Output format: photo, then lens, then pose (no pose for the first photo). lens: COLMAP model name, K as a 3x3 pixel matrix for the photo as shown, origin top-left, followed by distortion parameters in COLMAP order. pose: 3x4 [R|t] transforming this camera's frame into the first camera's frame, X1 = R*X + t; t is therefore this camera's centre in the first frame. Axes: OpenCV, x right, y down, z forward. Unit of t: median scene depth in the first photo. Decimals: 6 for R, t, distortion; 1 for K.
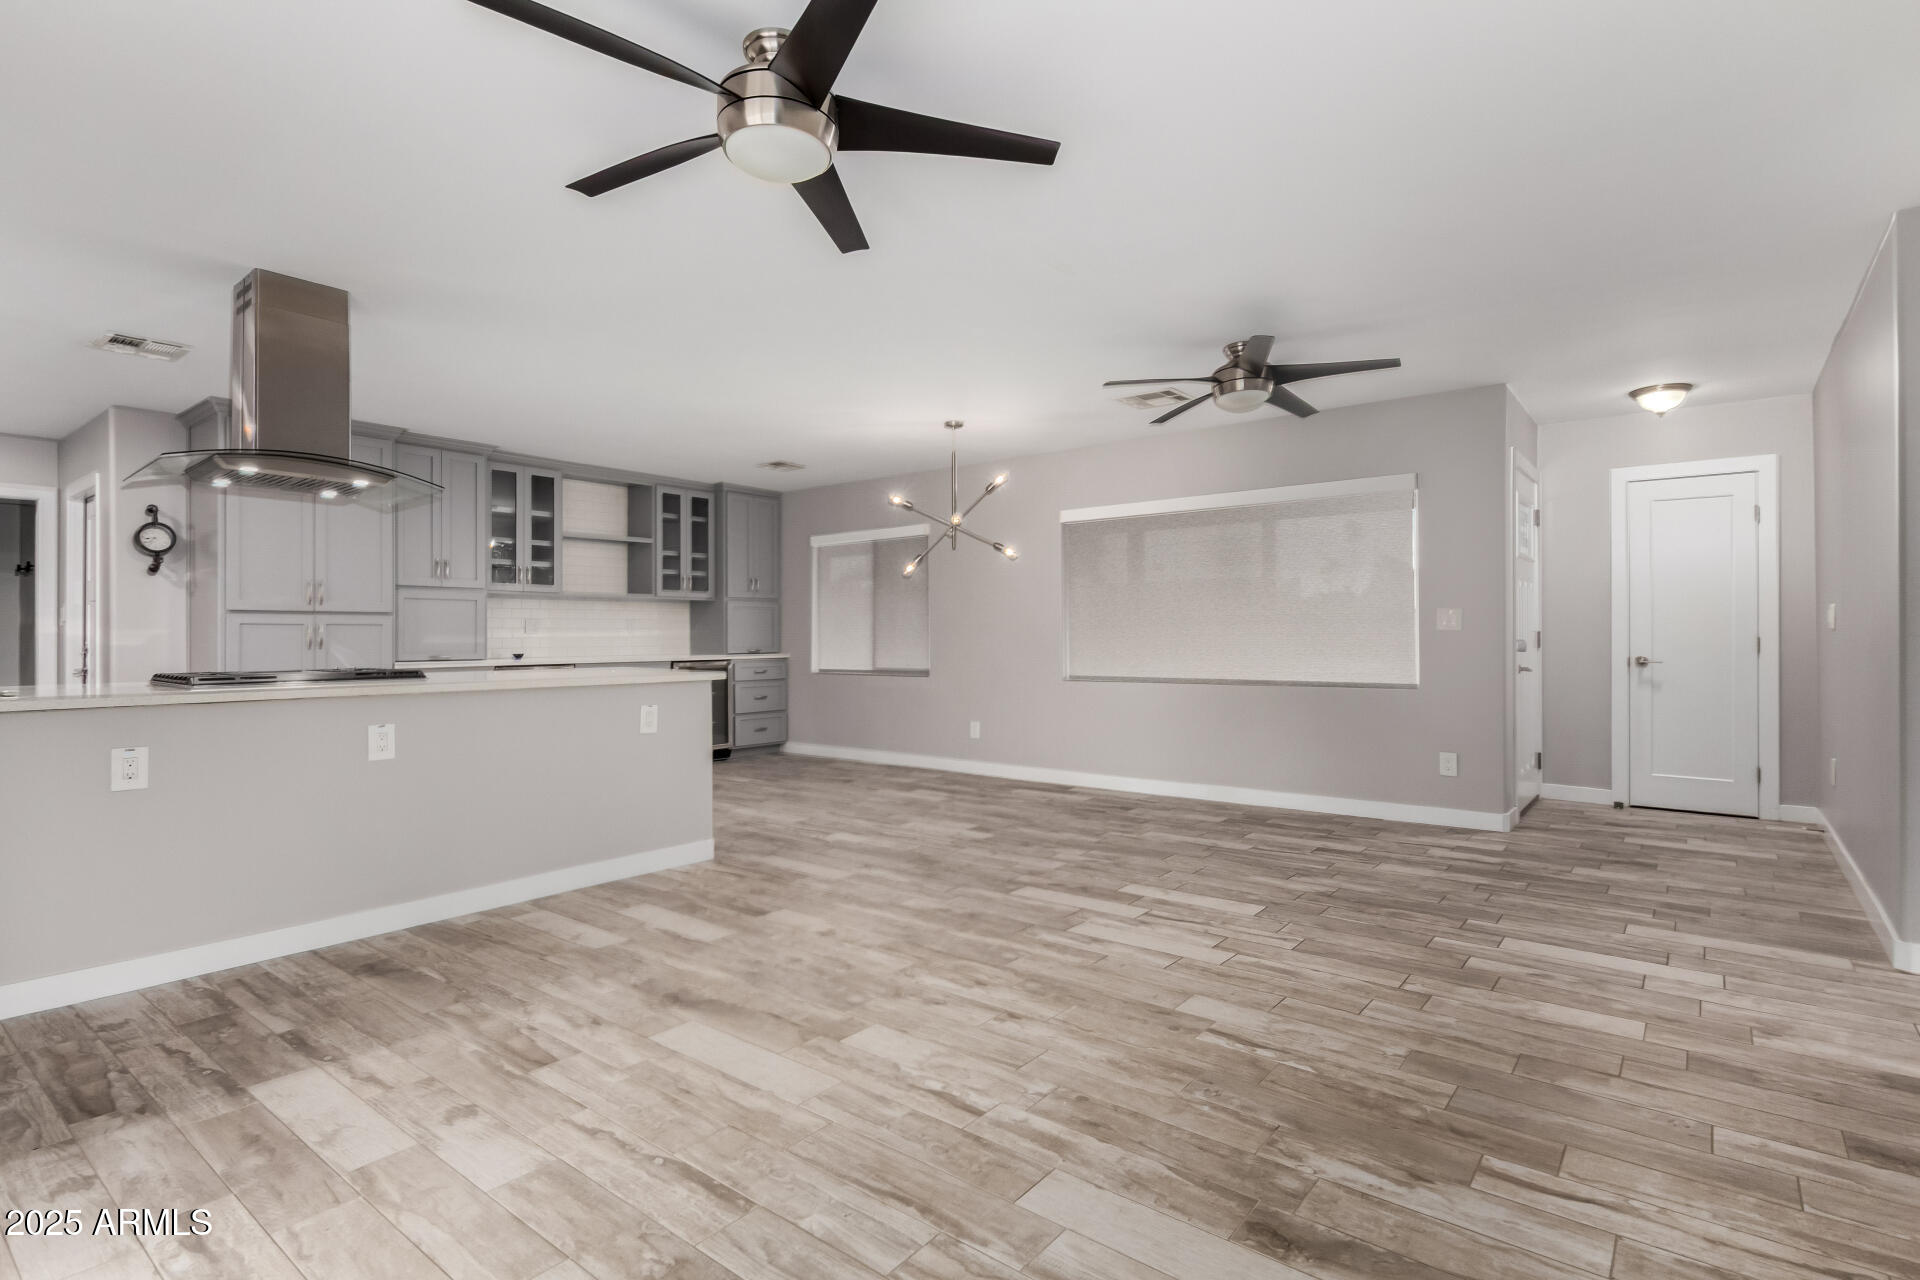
lens RADIAL K [[944.4, 0, 960.0], [0, 944.4, 640.0], [0, 0, 1]] dist [0.017453, 0.000628]
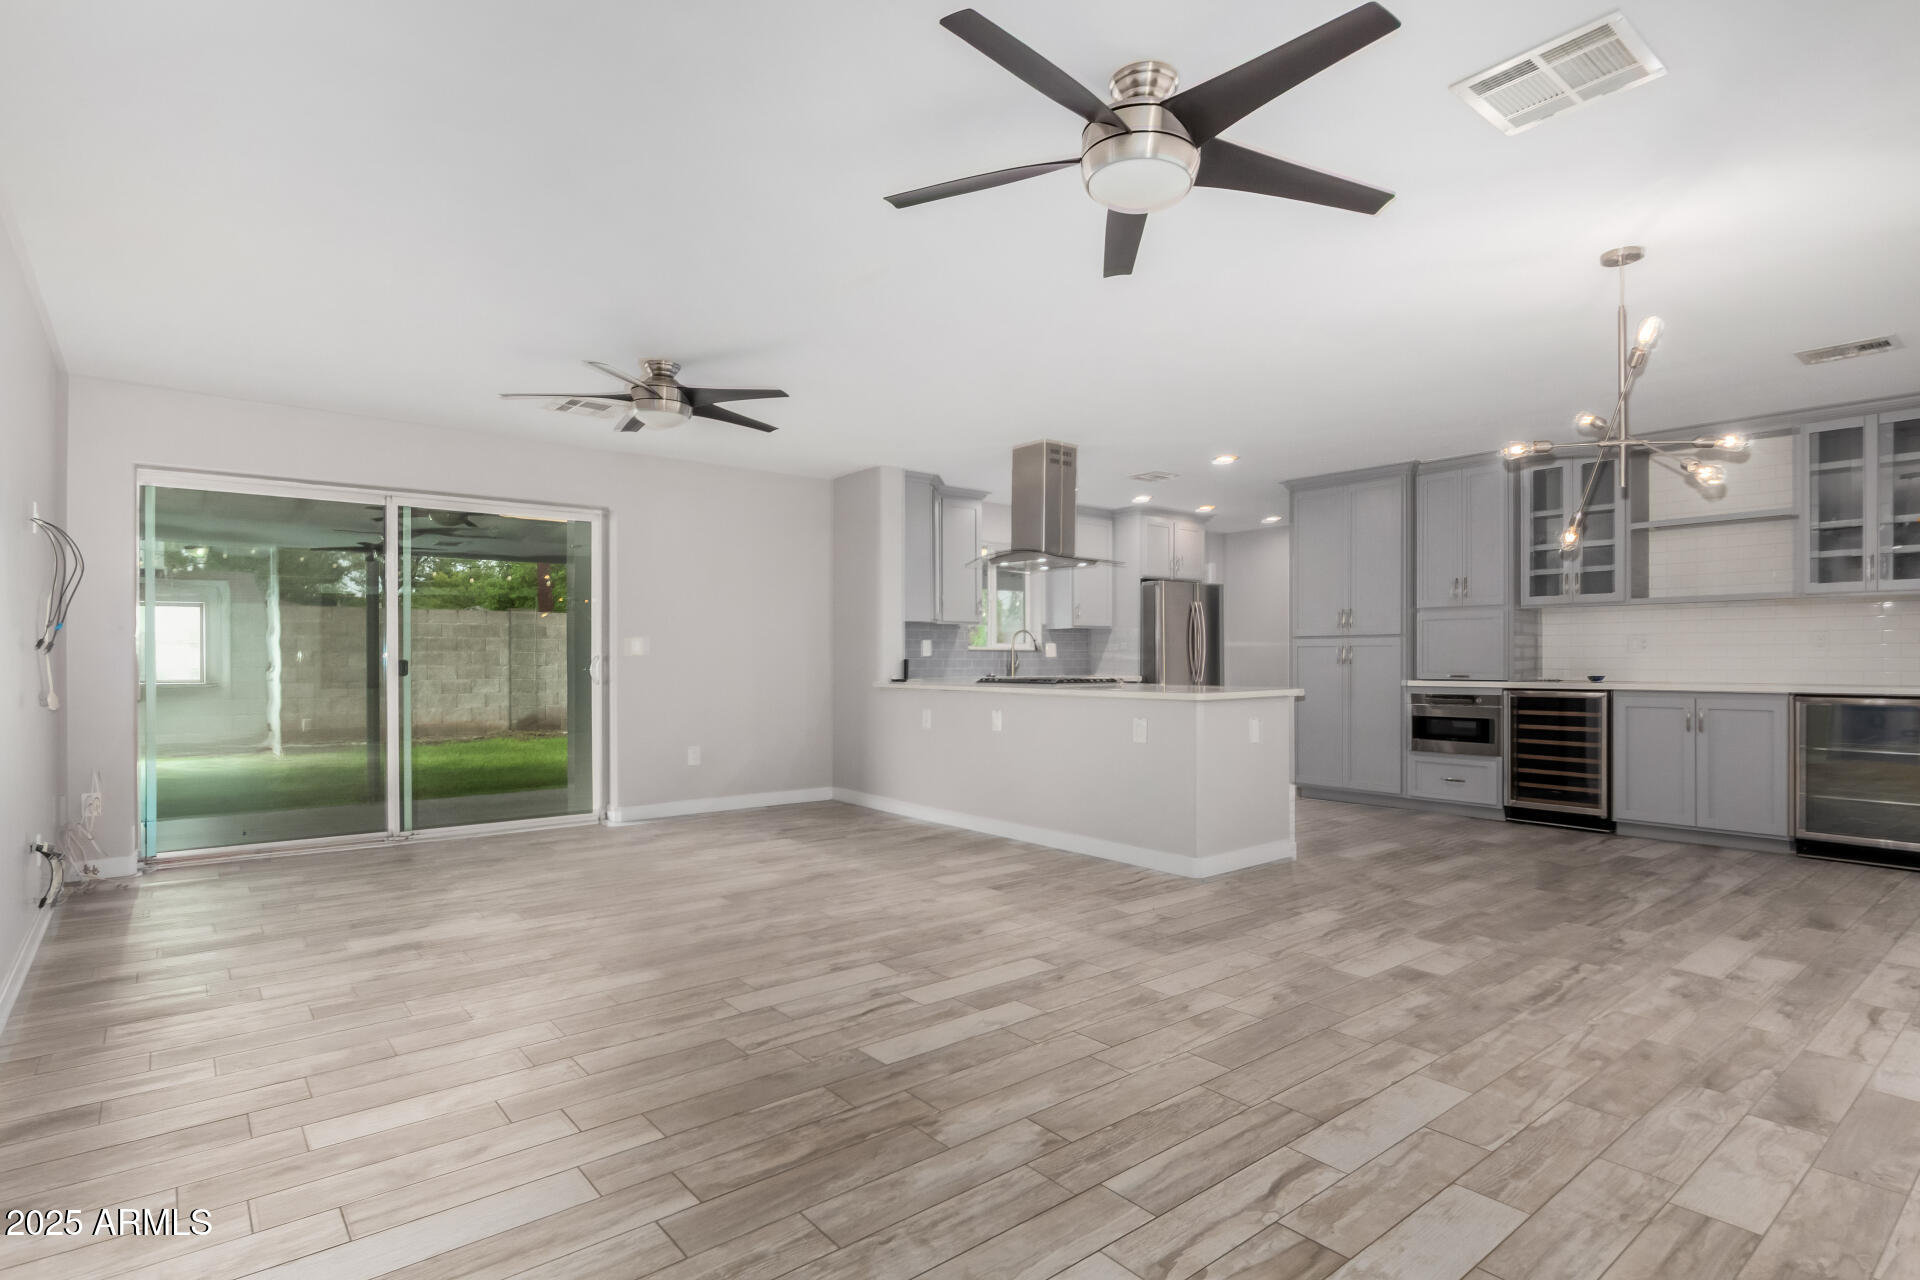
lens RADIAL K [[950.1, 0, 962.4], [0, 950.1, 686.9], [0, 0, 1]] dist [0.015270, -0.000230]
pose [[-0.210193, 0.033217, -0.977096, 1.057068], [0.000364, 0.999425, 0.033898, -0.010527], [0.977660, 0.006770, -0.210084, 1.307136]]
